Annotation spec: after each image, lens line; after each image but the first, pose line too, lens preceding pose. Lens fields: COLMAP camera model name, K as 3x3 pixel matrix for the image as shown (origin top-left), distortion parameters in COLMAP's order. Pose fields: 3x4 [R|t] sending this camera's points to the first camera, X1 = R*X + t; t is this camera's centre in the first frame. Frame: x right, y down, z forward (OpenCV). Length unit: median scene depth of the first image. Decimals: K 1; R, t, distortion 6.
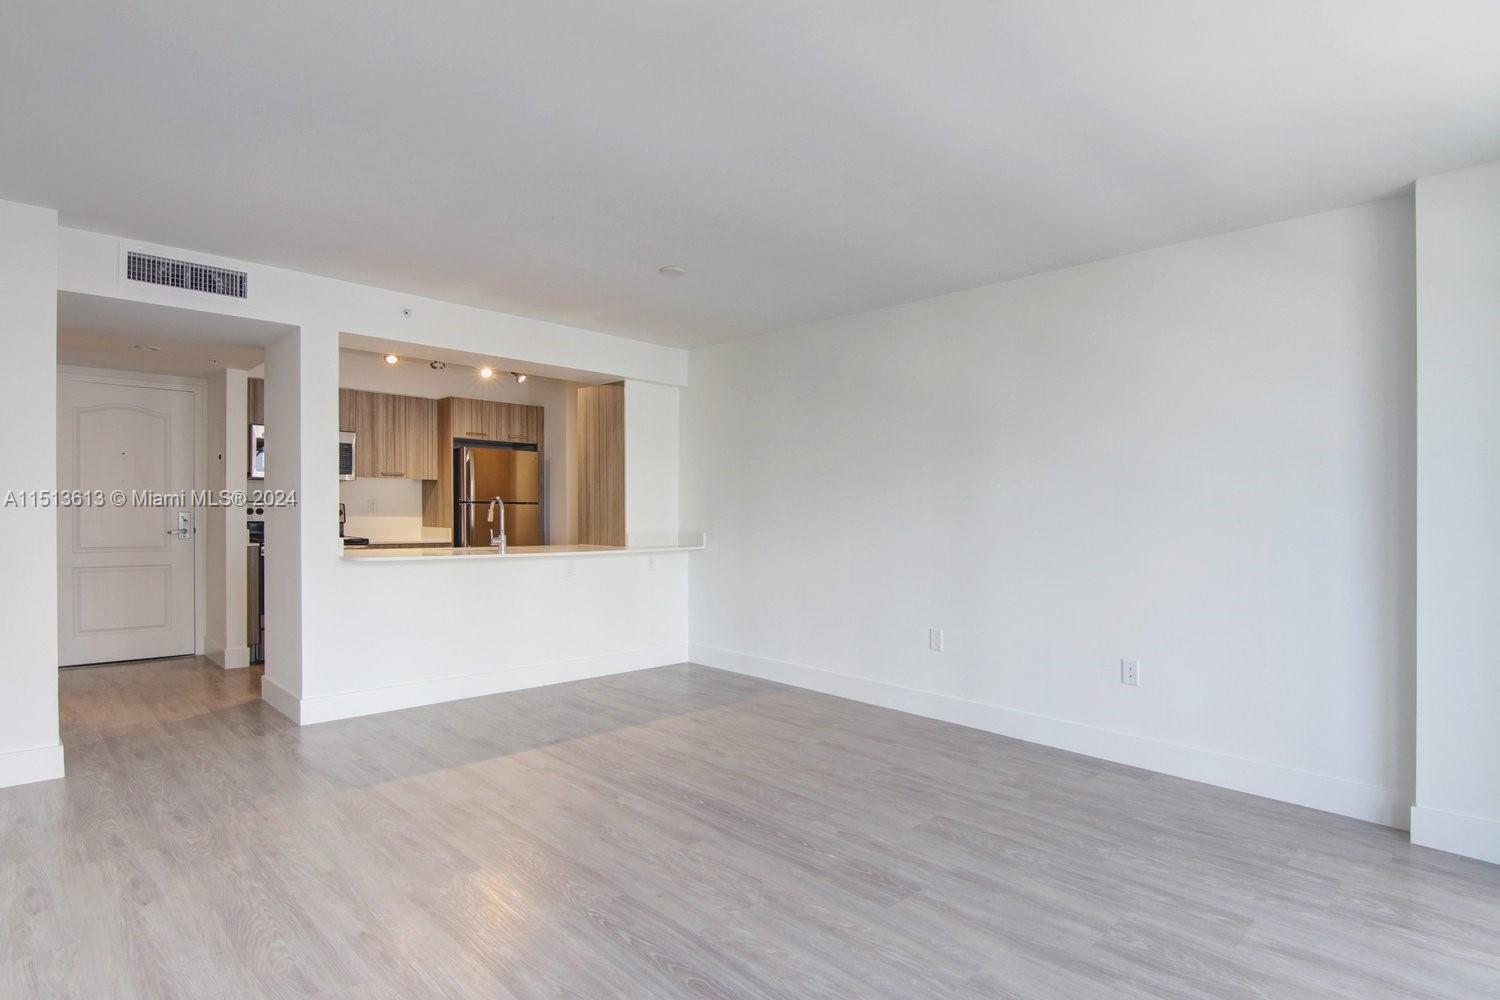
lens RADIAL K [[762.8, 0, 748.6], [0, 762.8, 525.7], [0, 0, 1]] dist [0.003633, 0.000988]
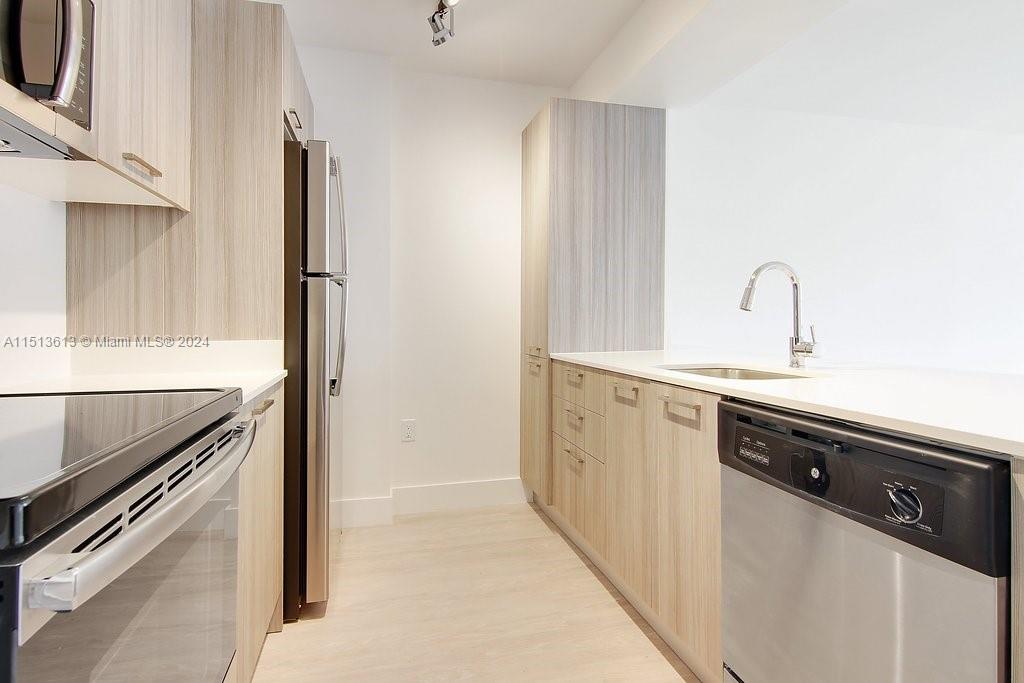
lens RADIAL K [[520.4, 0, 510.7], [0, 520.4, 317.2], [0, 0, 1]] dist [0.001546, 0.000243]
pose [[0.527370, -0.011018, 0.849565, -0.594792], [0.032035, 0.999463, -0.006923, -0.002281], [-0.849032, 0.030866, 0.527439, 0.812276]]
